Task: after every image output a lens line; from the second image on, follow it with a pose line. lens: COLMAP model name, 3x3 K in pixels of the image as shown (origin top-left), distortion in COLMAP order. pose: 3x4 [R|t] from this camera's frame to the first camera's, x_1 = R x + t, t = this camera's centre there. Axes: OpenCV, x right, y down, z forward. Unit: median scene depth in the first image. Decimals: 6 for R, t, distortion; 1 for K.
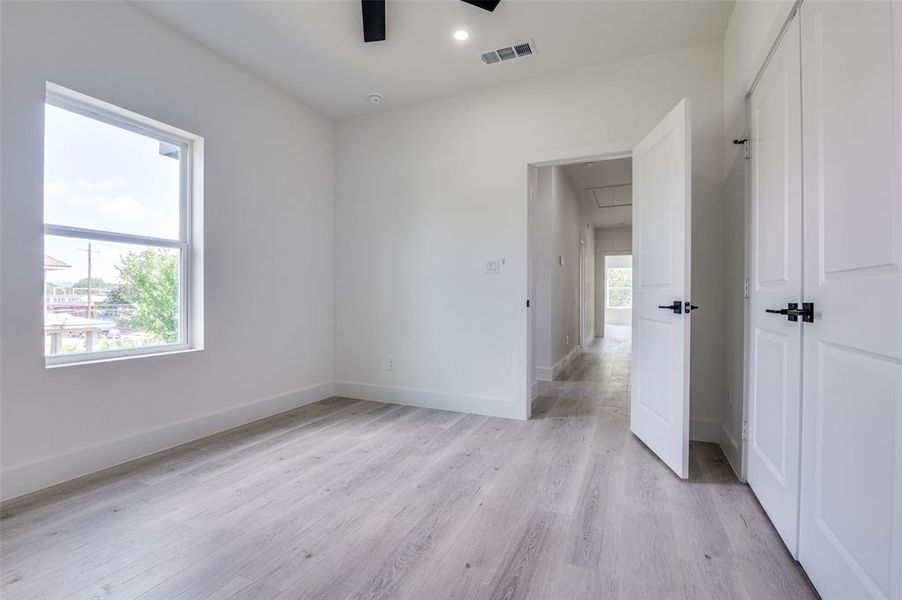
lens RADIAL K [[416.1, 0, 448.8], [0, 416.1, 297.9], [0, 0, 1]] dist [-0.011578, -0.006315]
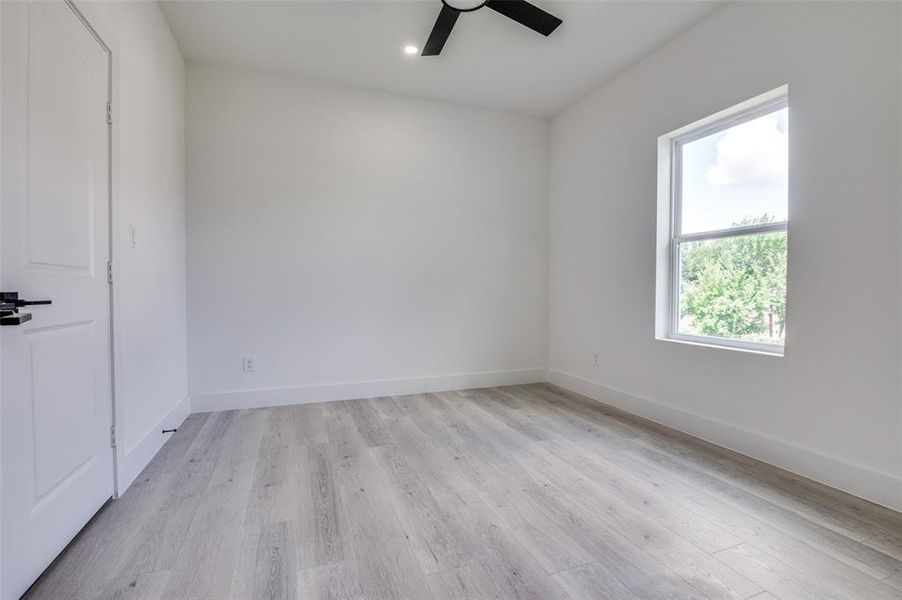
lens RADIAL K [[416.1, 0, 445.6], [0, 416.1, 300.1], [0, 0, 1]] dist [-0.011578, -0.006315]
pose [[-0.722301, 0.014179, -0.691433, 0.552776], [-0.004927, 0.999659, 0.025646, 0.002699], [0.691561, 0.021931, -0.721985, 1.542058]]
